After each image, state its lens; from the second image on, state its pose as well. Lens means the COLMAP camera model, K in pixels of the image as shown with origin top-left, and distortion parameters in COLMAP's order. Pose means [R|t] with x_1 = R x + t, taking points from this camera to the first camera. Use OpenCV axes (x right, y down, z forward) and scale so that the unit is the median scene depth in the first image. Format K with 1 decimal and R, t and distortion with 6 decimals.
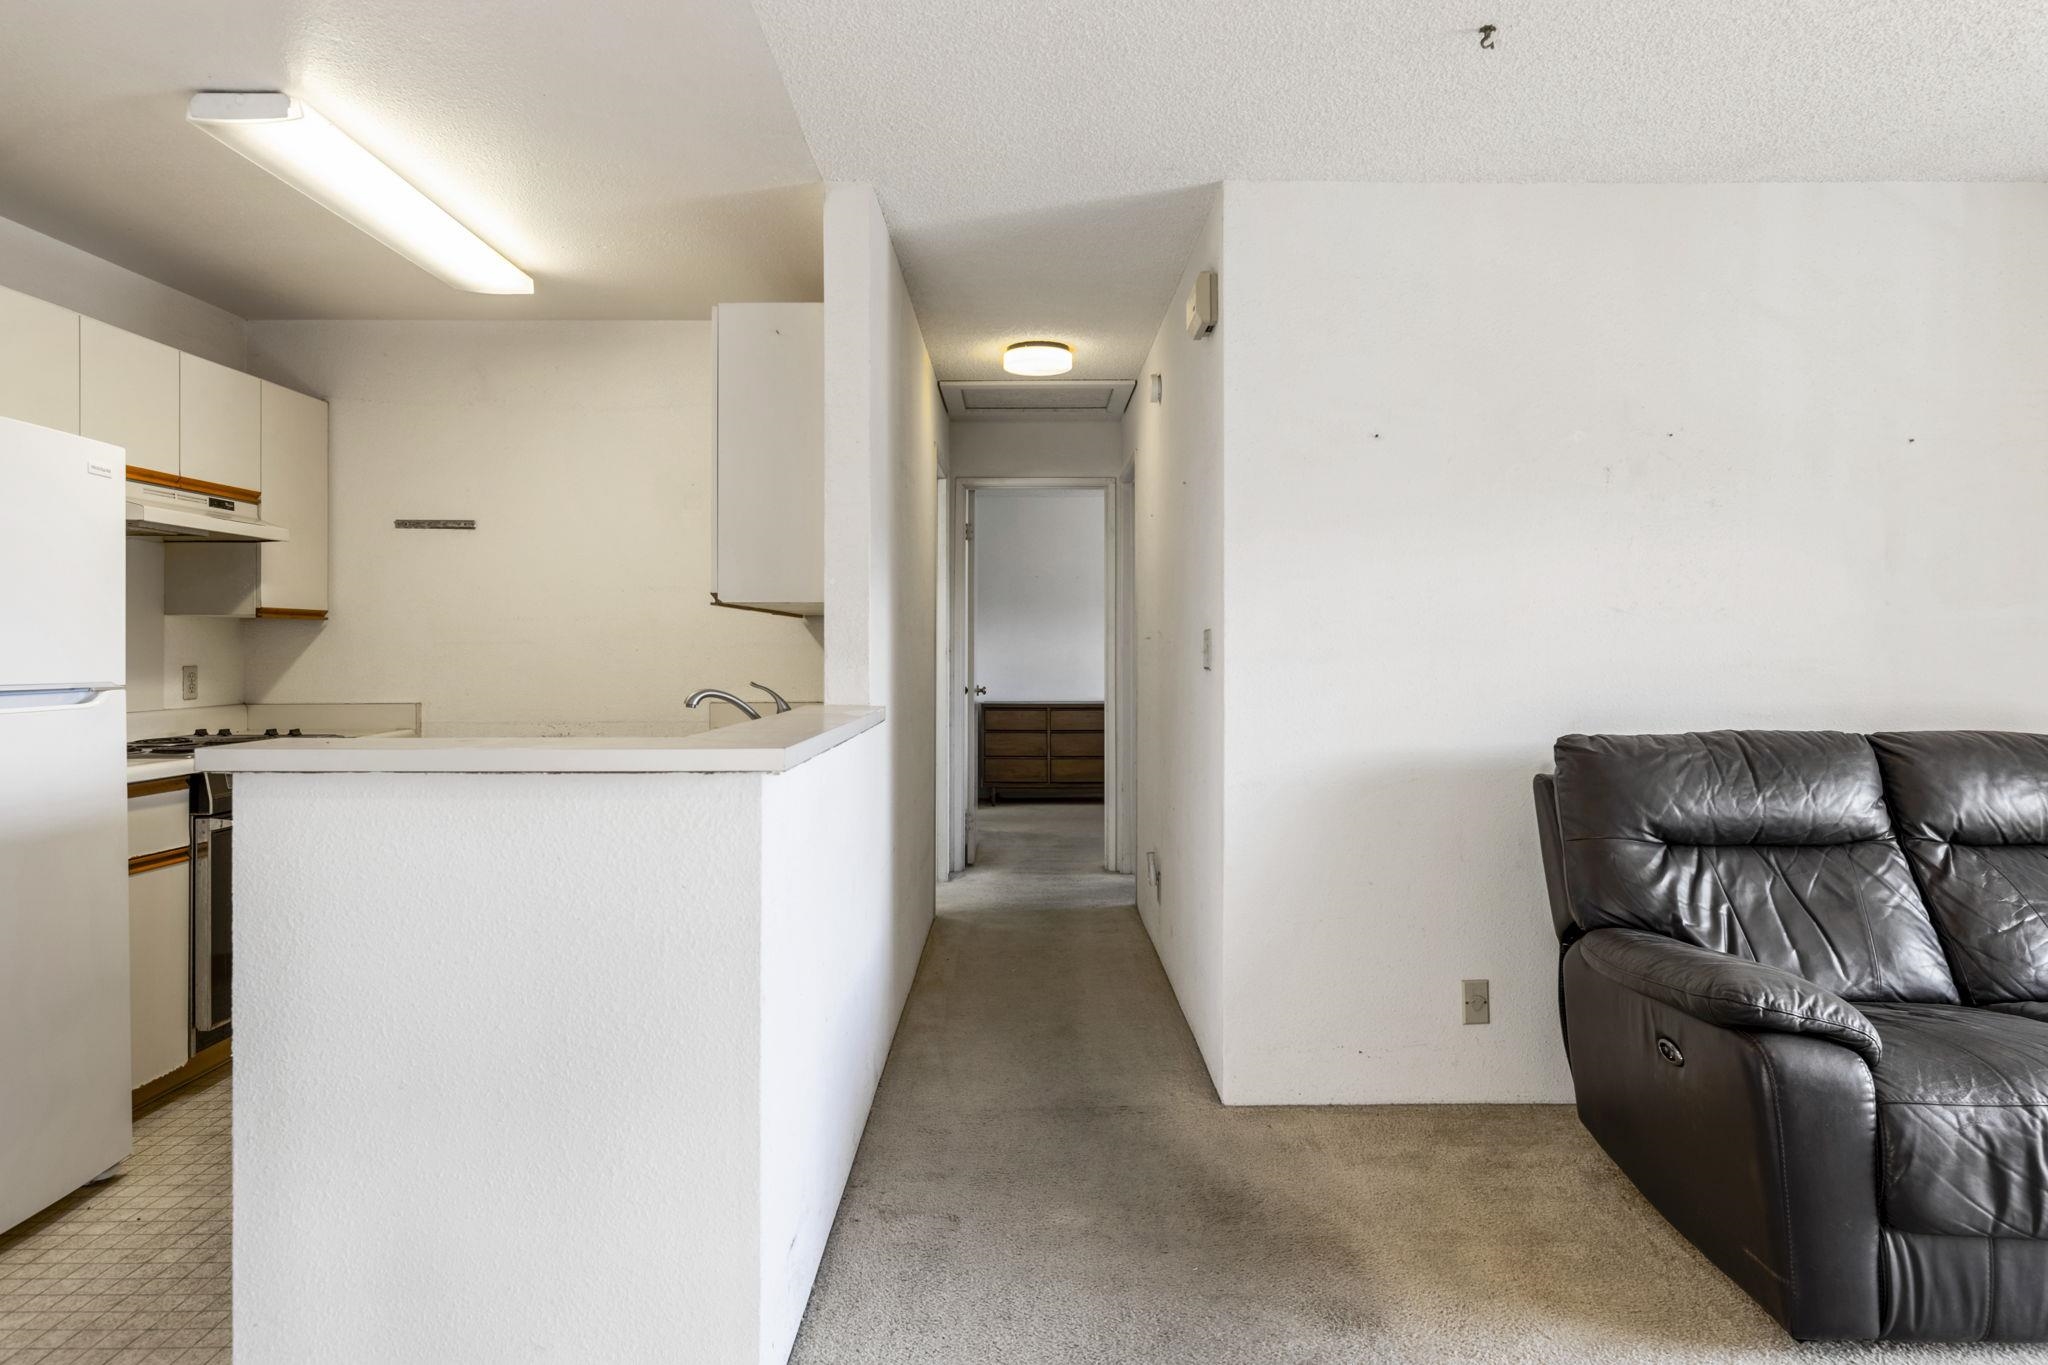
lens RADIAL K [[1179.6, 0, 1033.9], [0, 1179.6, 640.6], [0, 0, 1]] dist [0.005086, 0.001081]
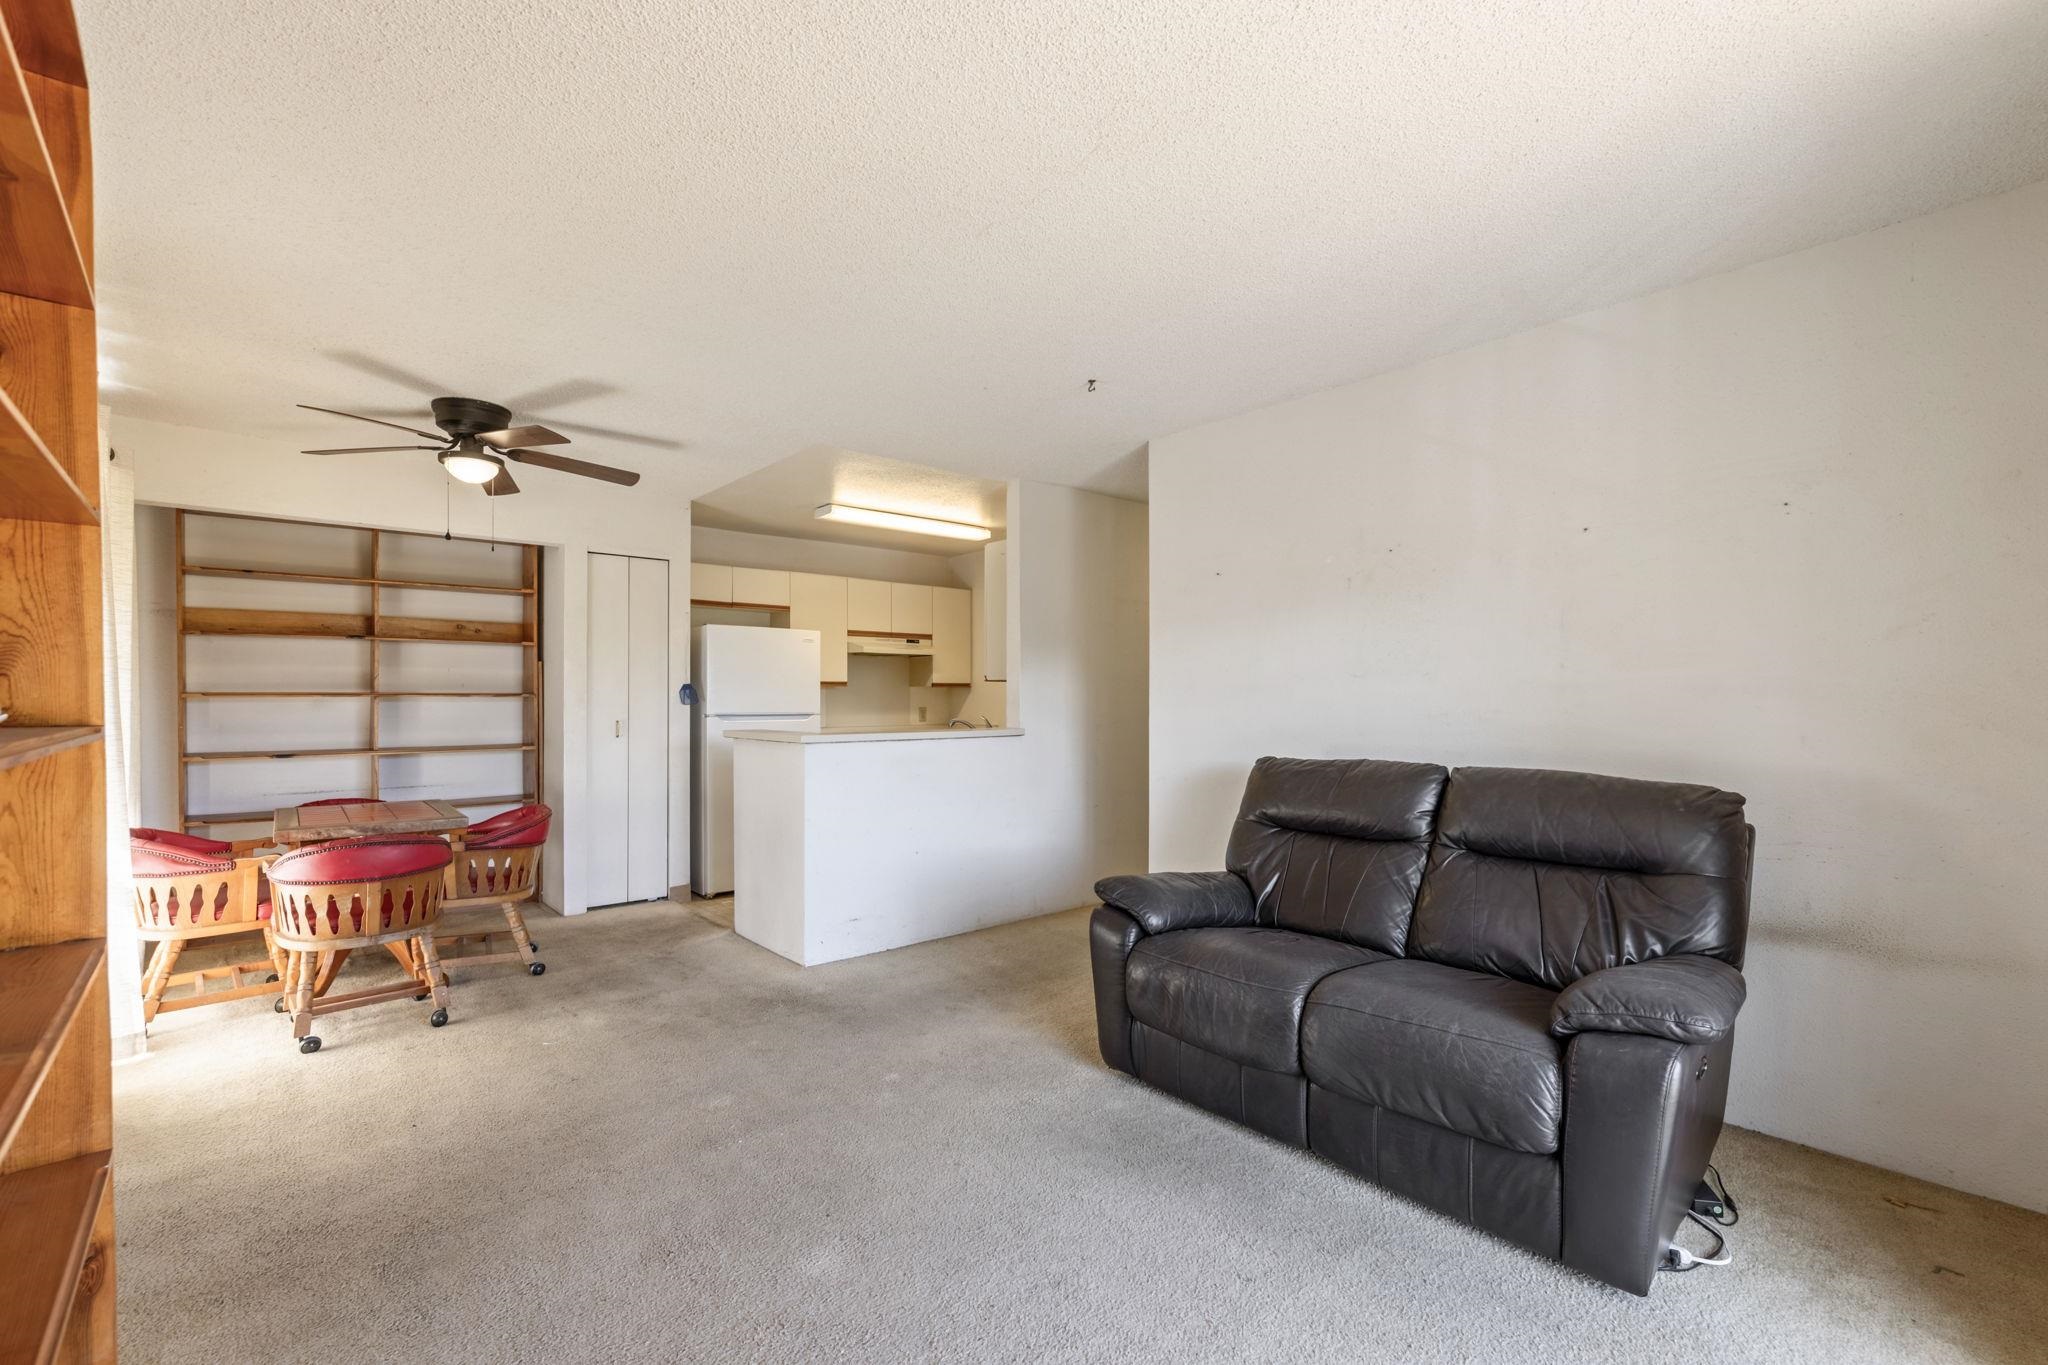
lens RADIAL K [[887.9, 0, 1027.4], [0, 887.9, 695.0], [0, 0, 1]] dist [0.000663, -0.000019]
pose [[0.652124, -0.004414, -0.758099, 1.044235], [0.007901, 0.999968, 0.000974, -0.005551], [0.758071, -0.006625, 0.652138, -0.020851]]
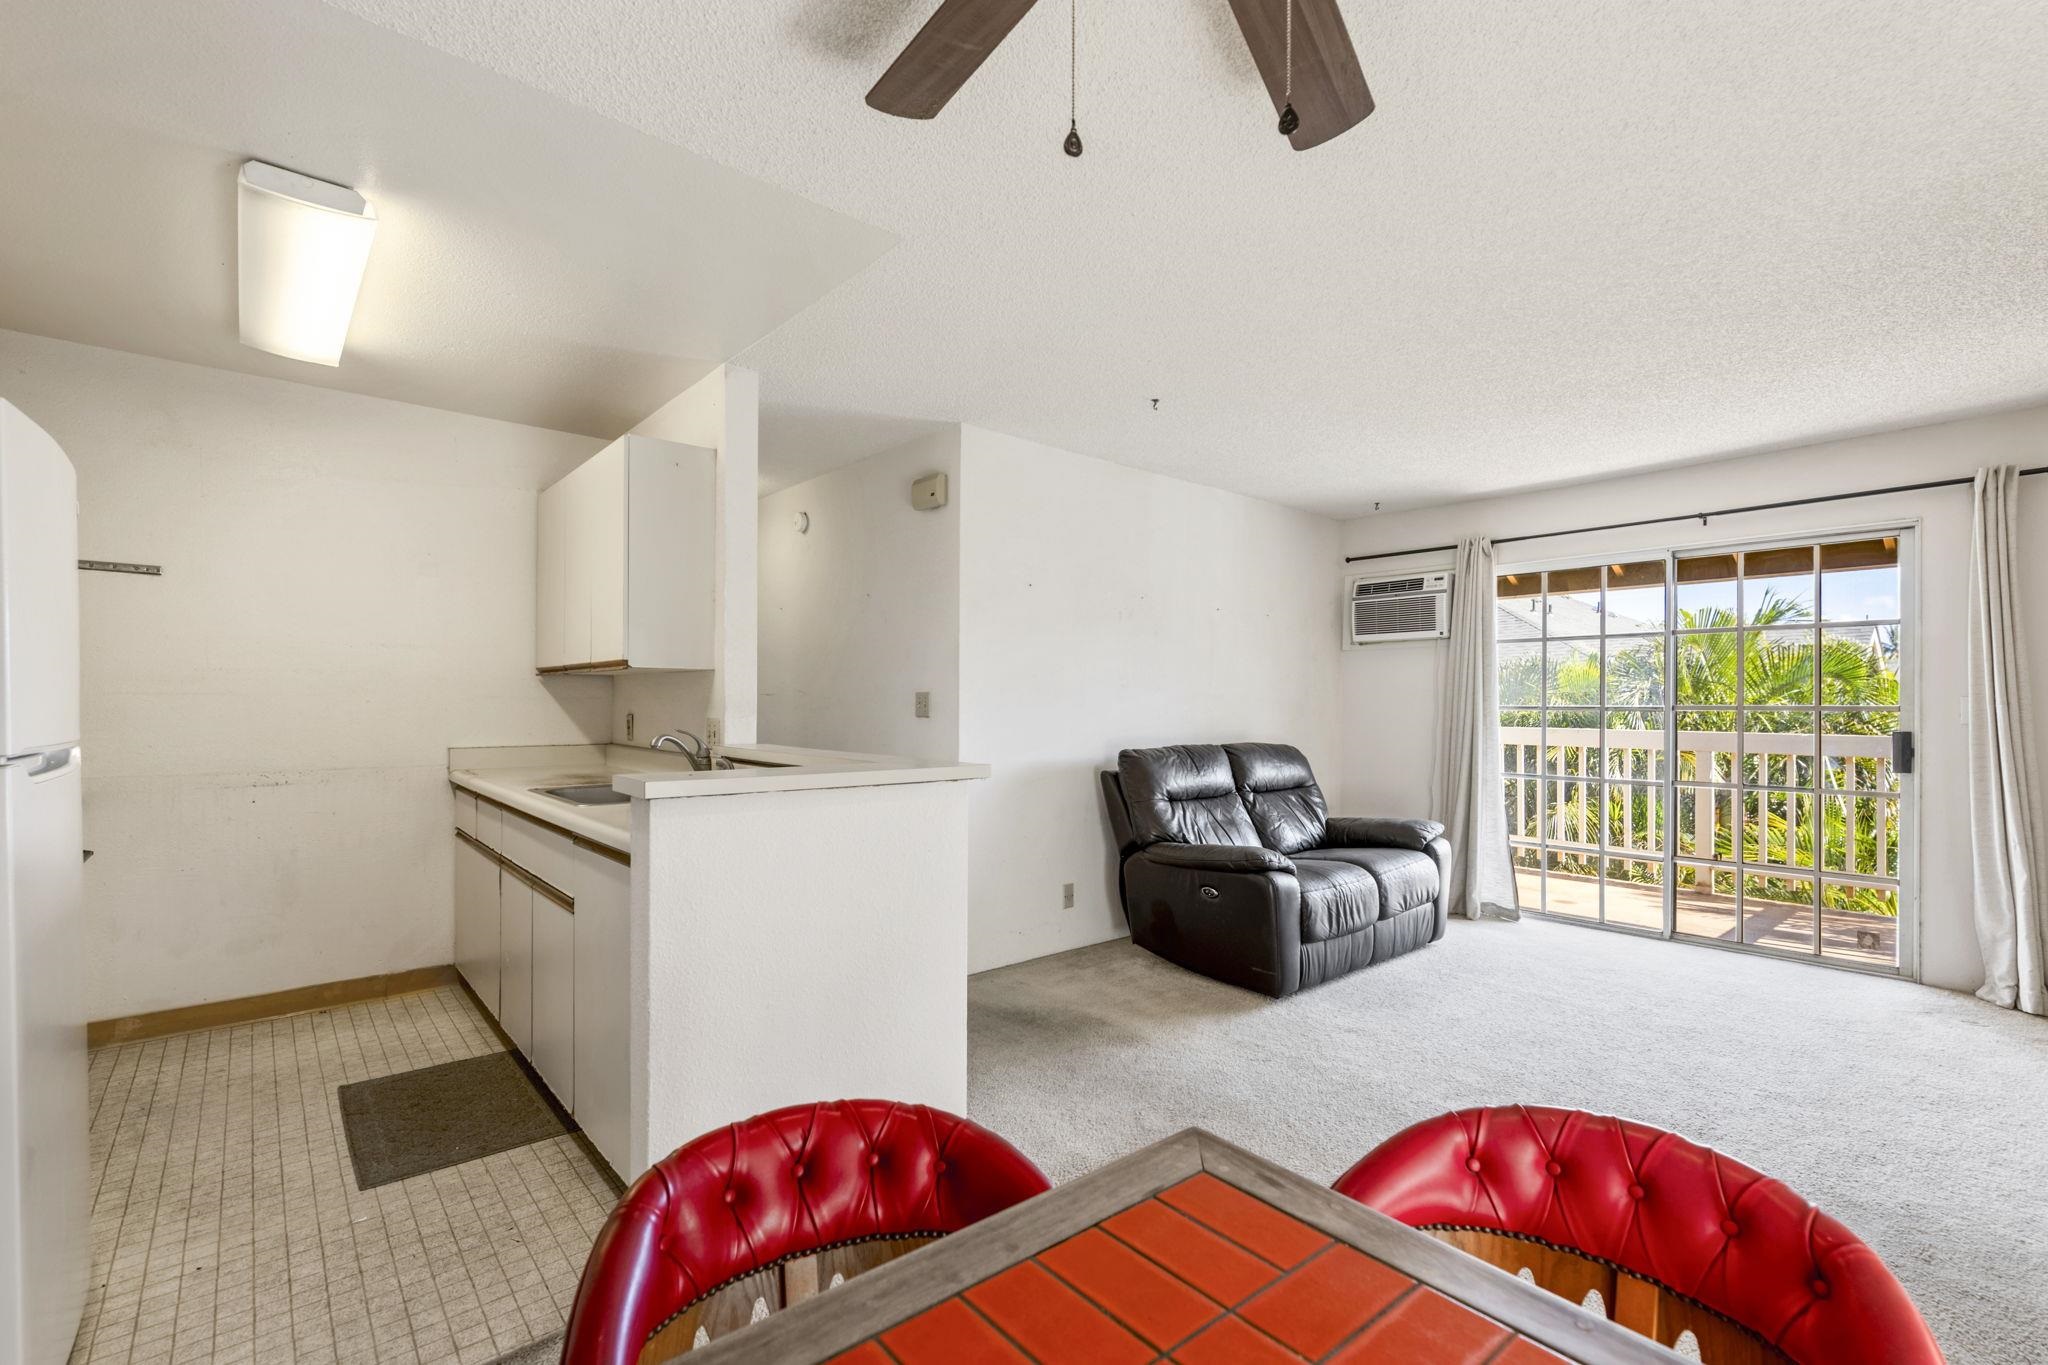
lens RADIAL K [[887.9, 0, 1033.4], [0, 887.9, 704.4], [0, 0, 1]] dist [0.000663, -0.000019]
pose [[0.762361, 0.004085, 0.647139, -0.562099], [-0.012139, 0.999894, 0.007989, -0.005097], [-0.647038, -0.013947, 0.762330, -0.023075]]
